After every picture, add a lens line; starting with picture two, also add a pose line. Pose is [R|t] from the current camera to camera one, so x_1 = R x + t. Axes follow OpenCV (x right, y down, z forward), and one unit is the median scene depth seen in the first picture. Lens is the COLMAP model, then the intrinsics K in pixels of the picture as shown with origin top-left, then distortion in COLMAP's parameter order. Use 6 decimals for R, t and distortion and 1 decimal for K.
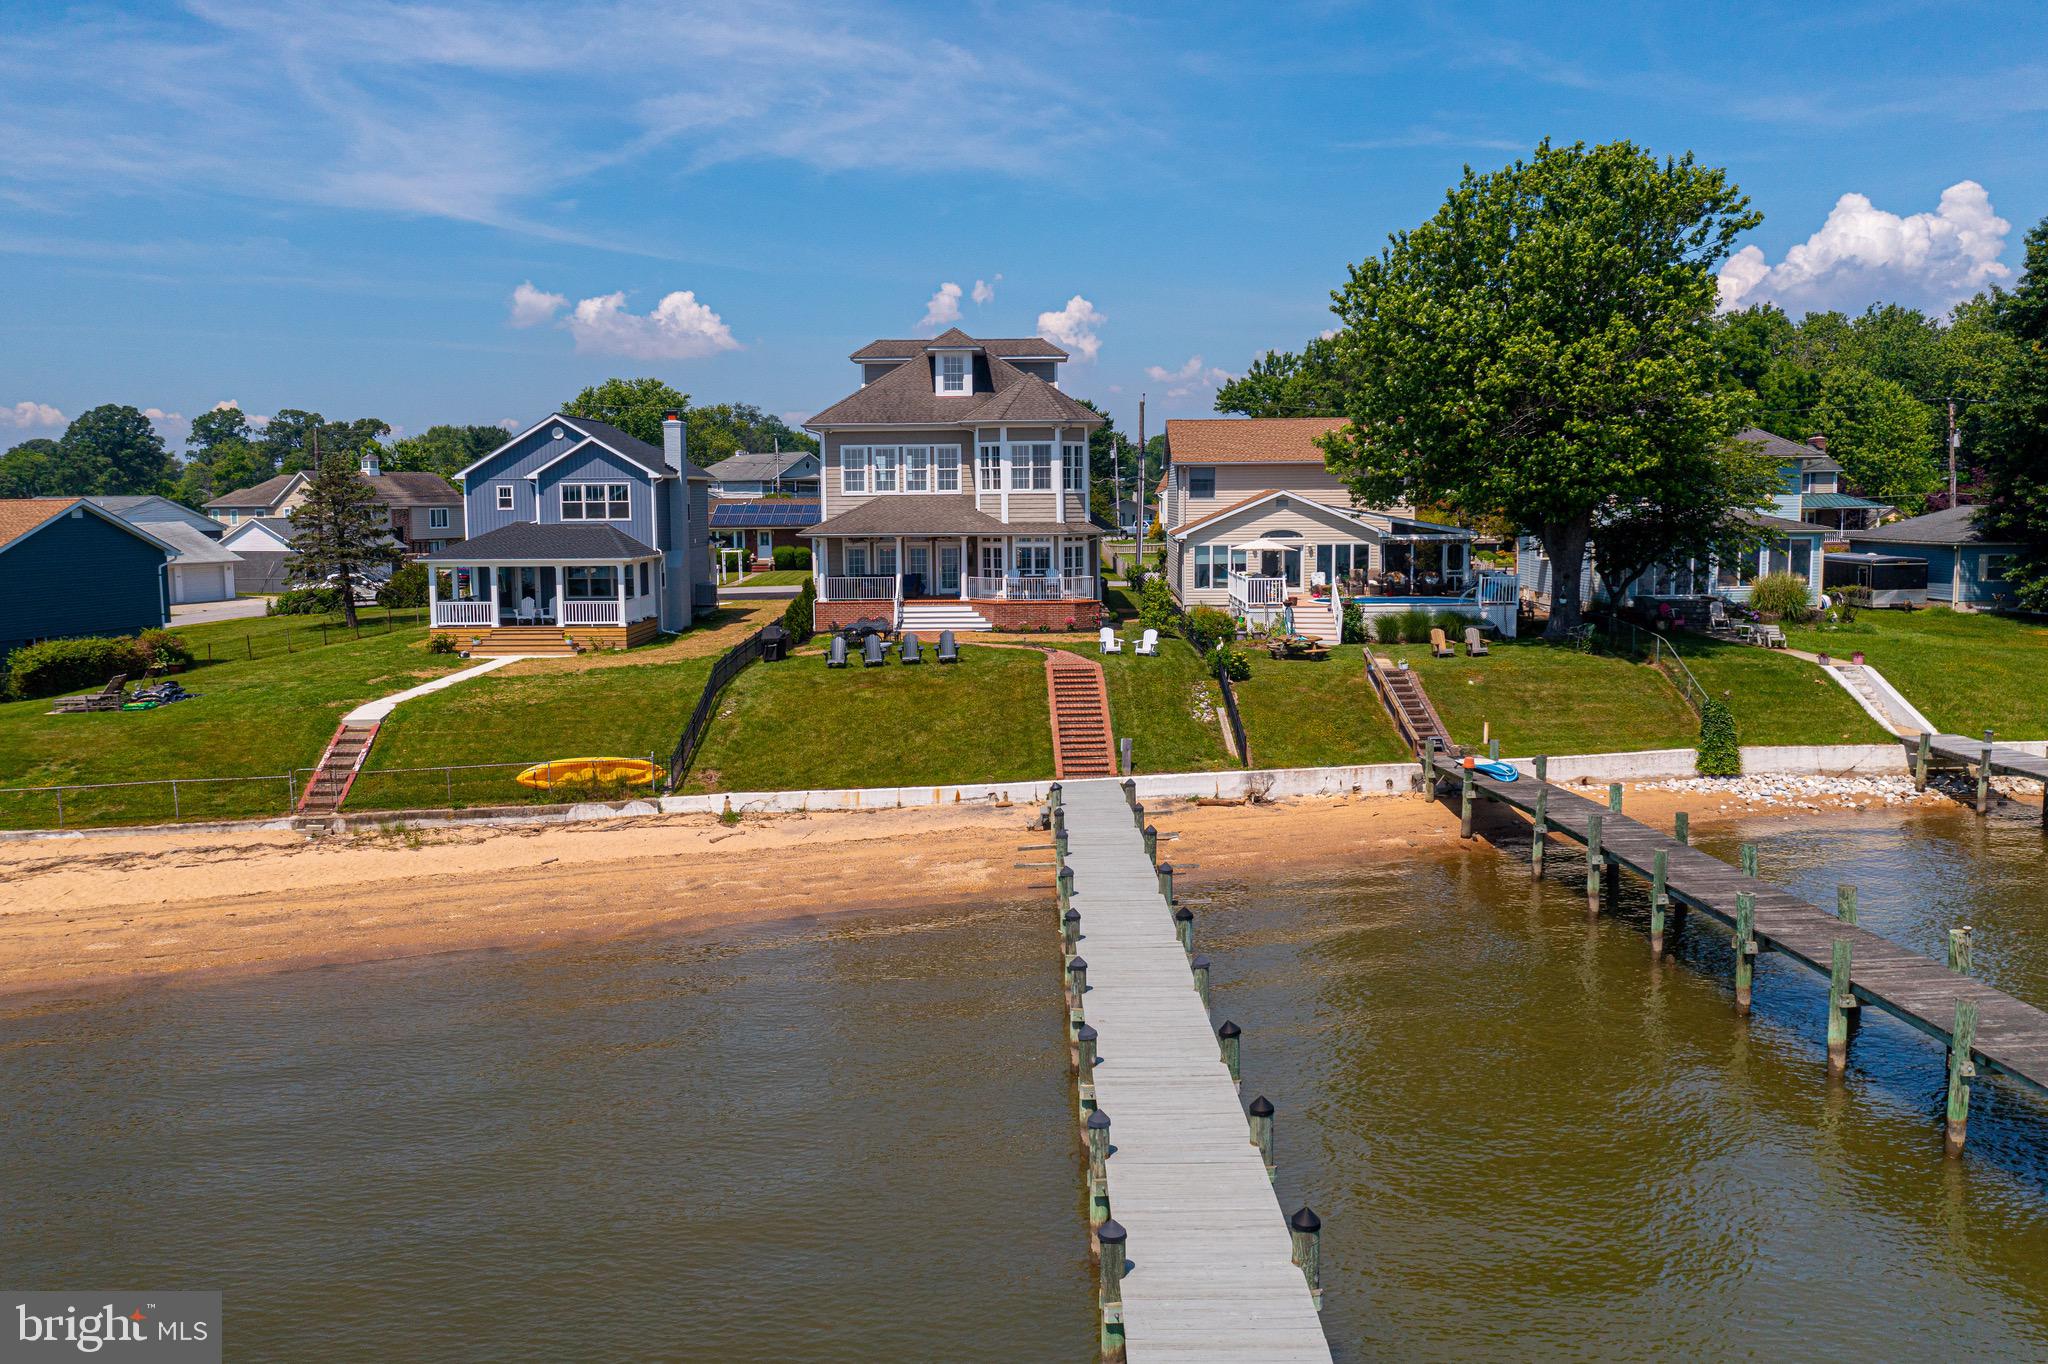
lens RADIAL K [[1622.3, 0, 1020.8], [0, 1622.3, 668.5], [0, 0, 1]] dist [-0.015080, 0.007759]
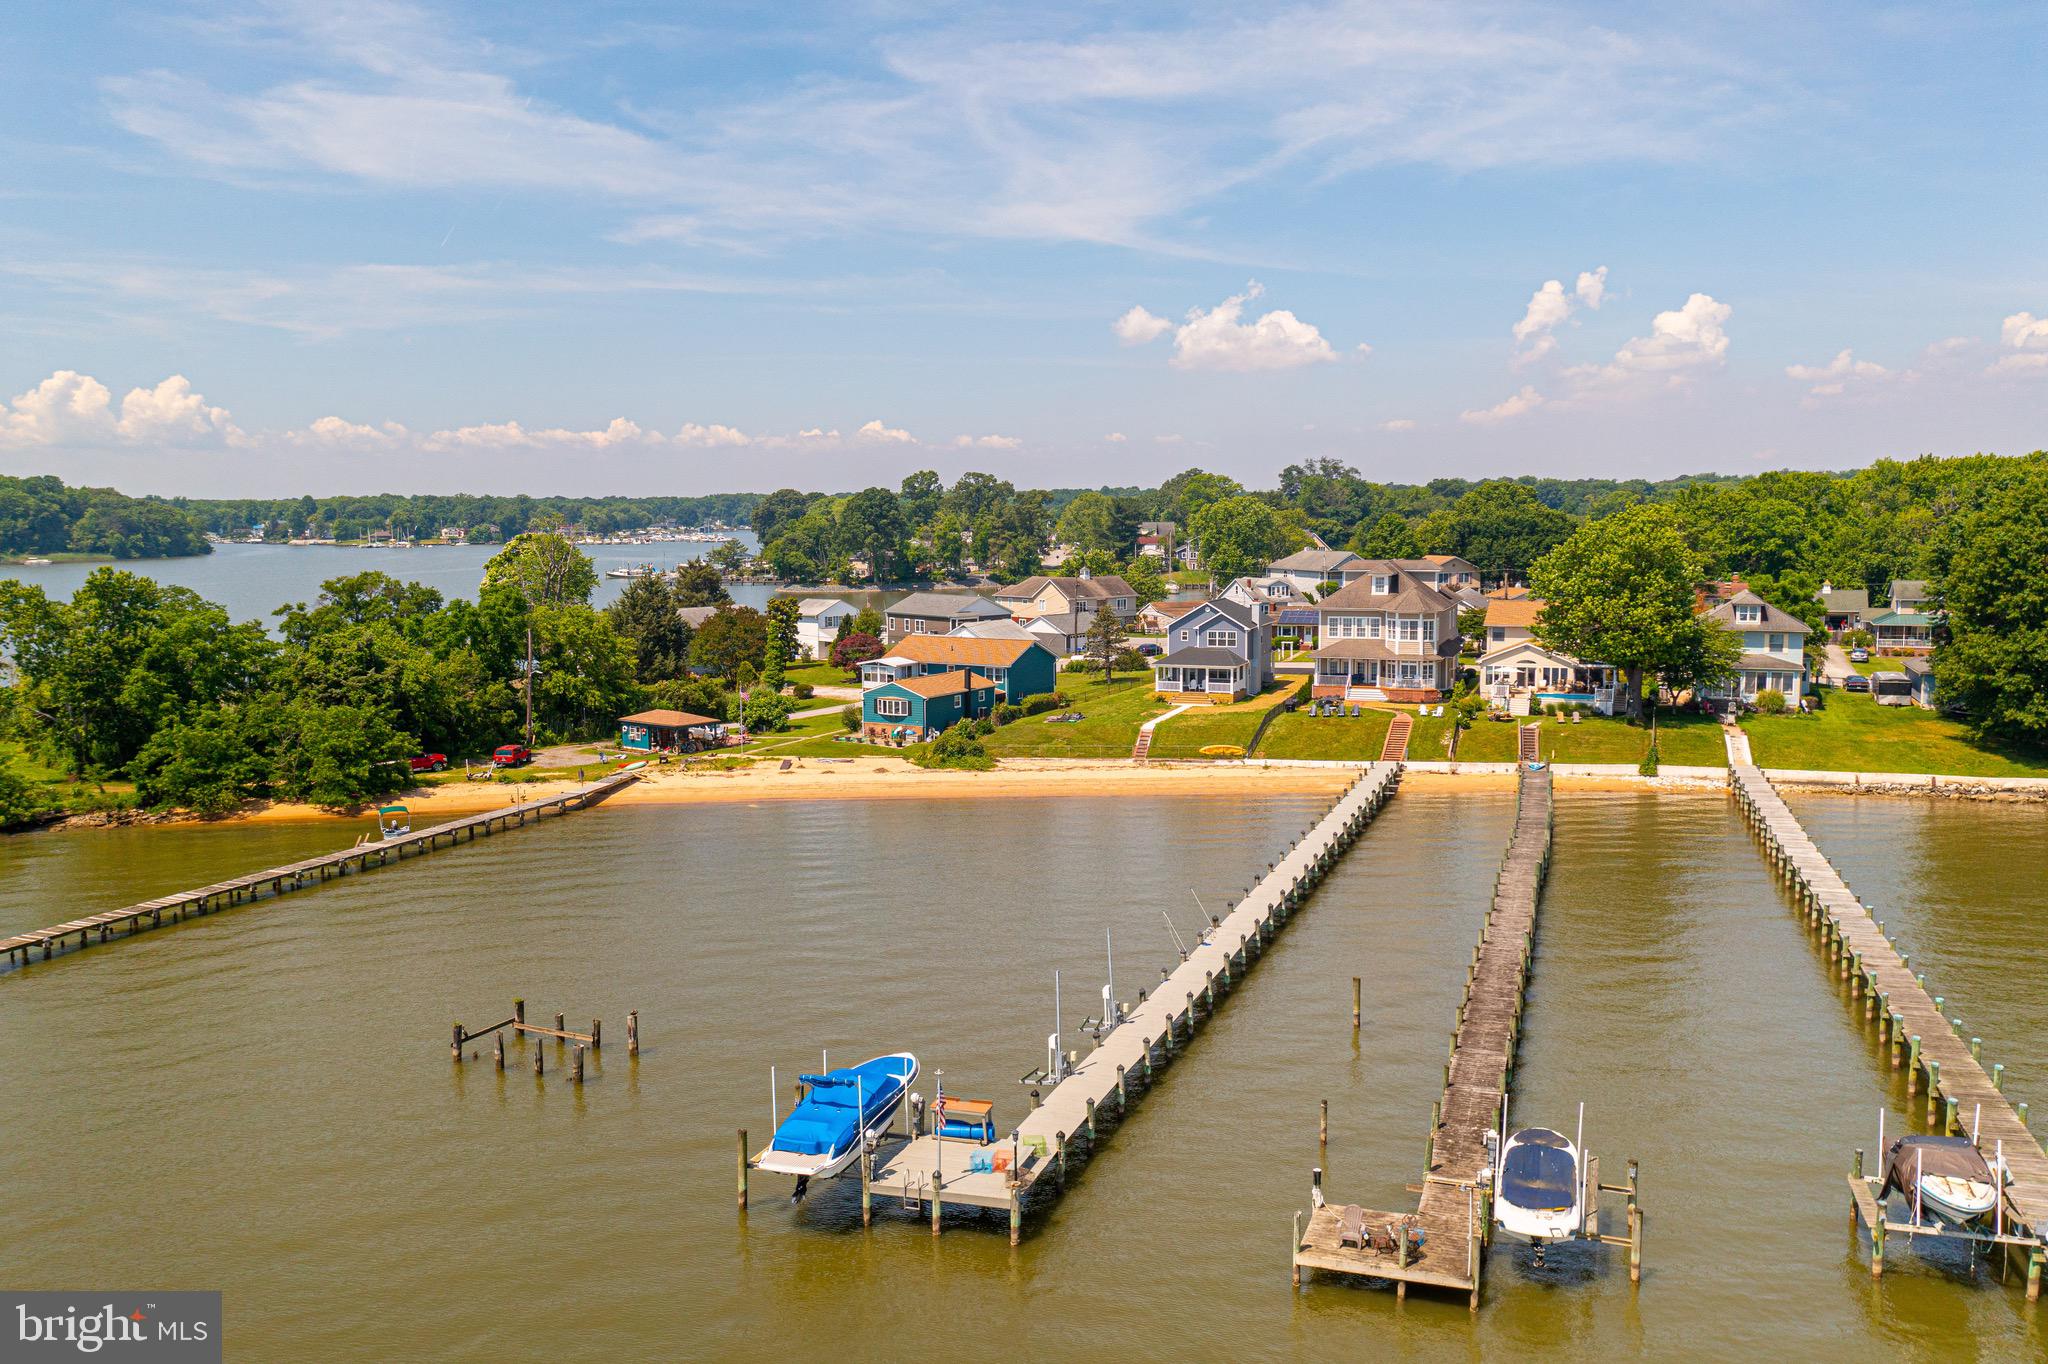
lens RADIAL K [[1622.3, 0, 1018.7], [0, 1622.3, 673.8], [0, 0, 1]] dist [-0.015080, 0.007759]
pose [[0.934959, 0.036138, -0.352910, 0.314921], [-0.036555, 0.999317, 0.005485, -0.057812], [0.352867, 0.007773, 0.935641, -1.397445]]
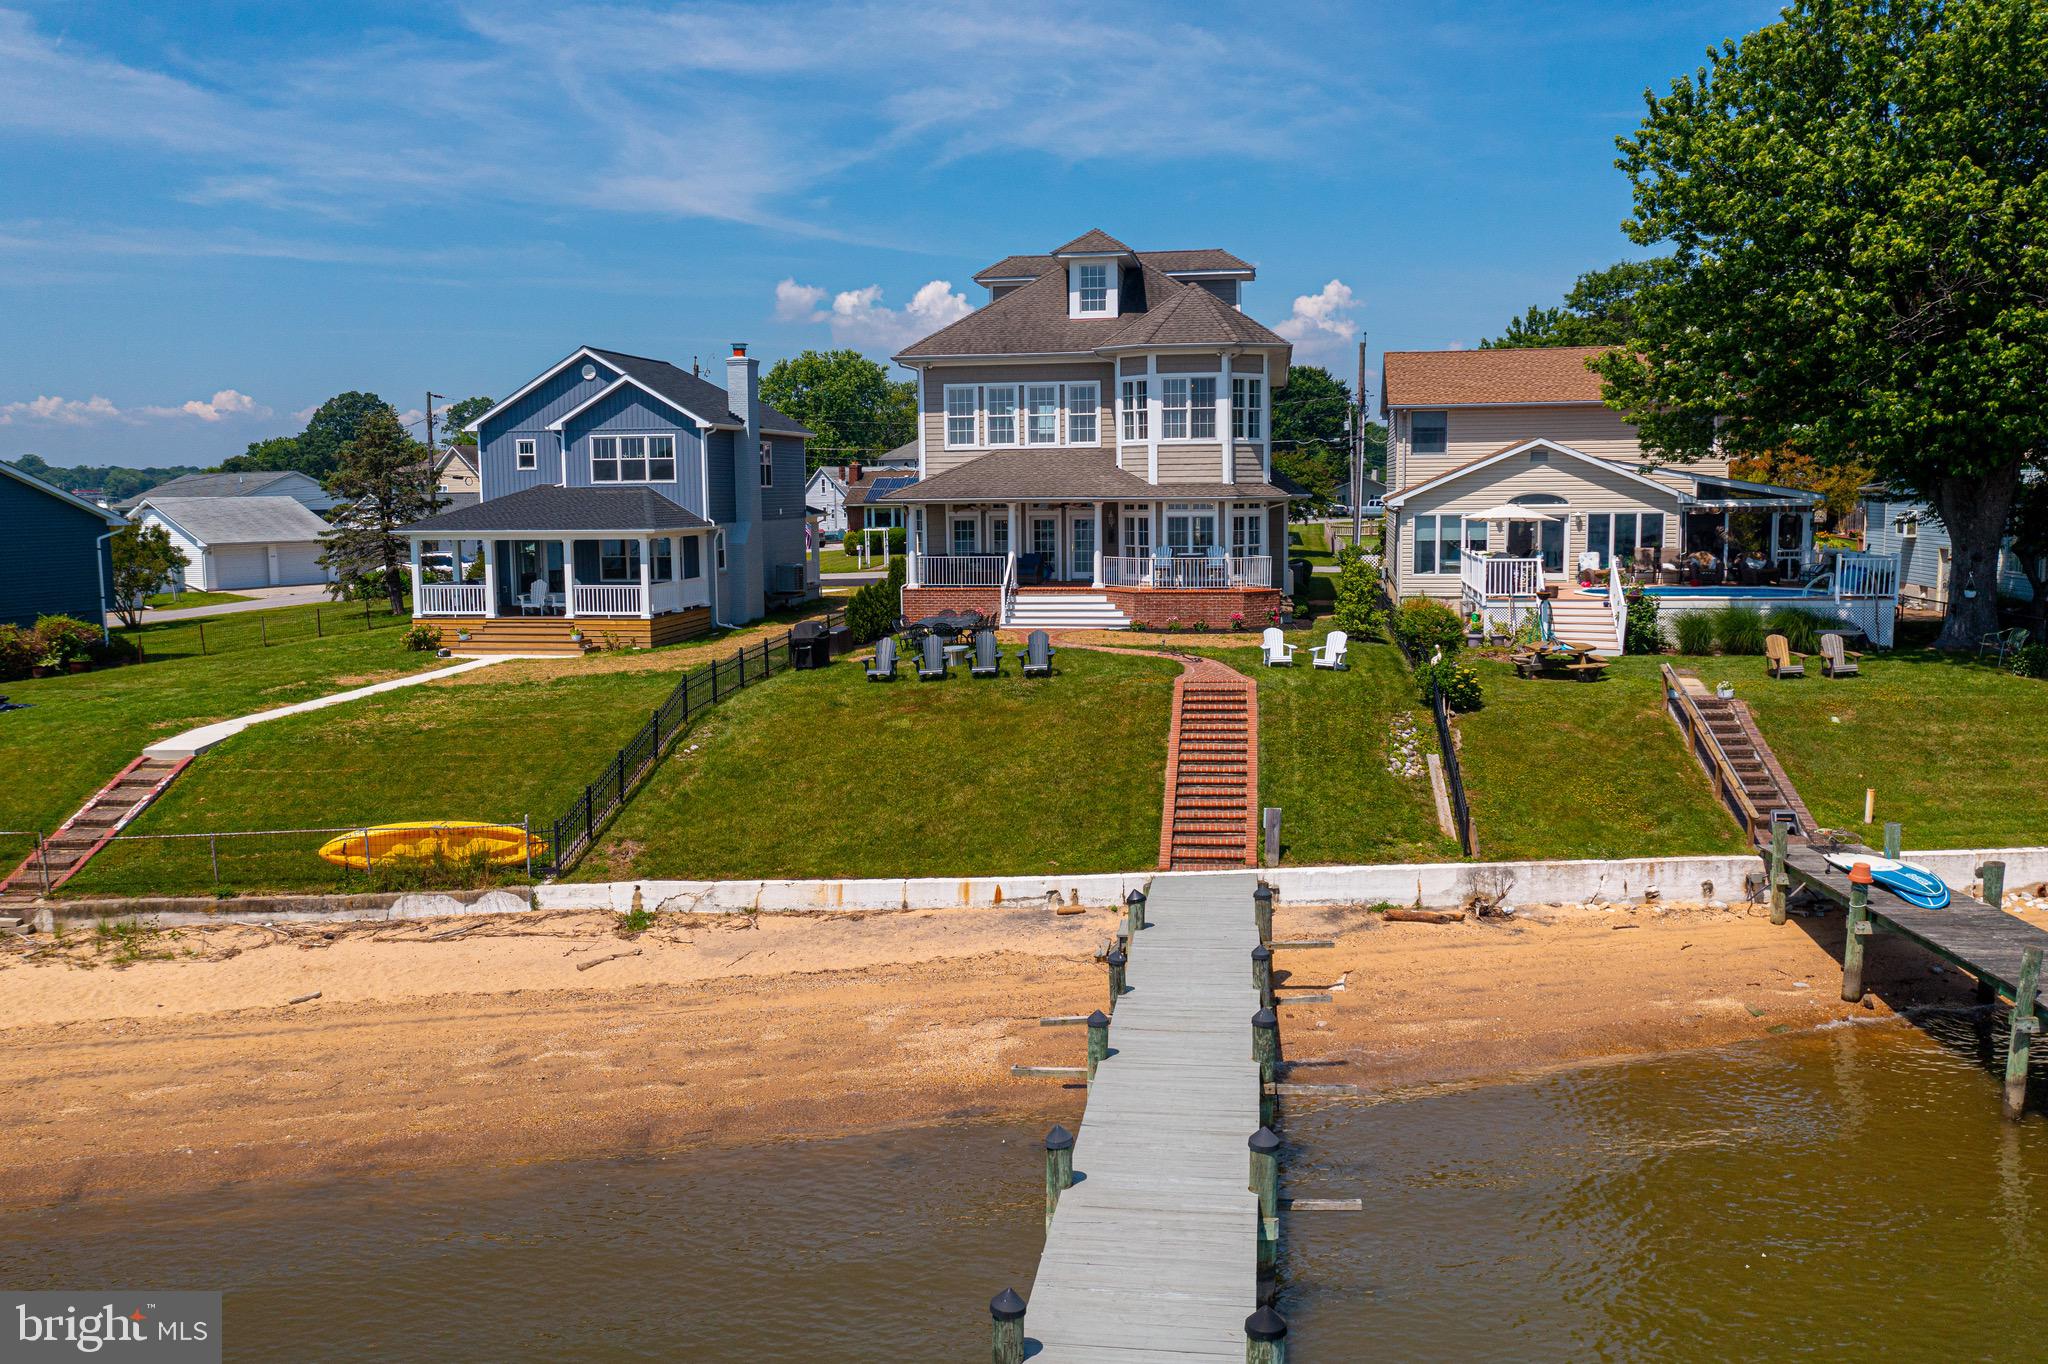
lens RADIAL K [[1622.3, 0, 1019.5], [0, 1622.3, 671.7], [0, 0, 1]] dist [-0.015080, 0.007759]
pose [[0.988326, 0.014682, -0.151643, 0.046009], [-0.013410, 0.999866, 0.009402, -0.010320], [0.151761, -0.007258, 0.988391, 0.267468]]
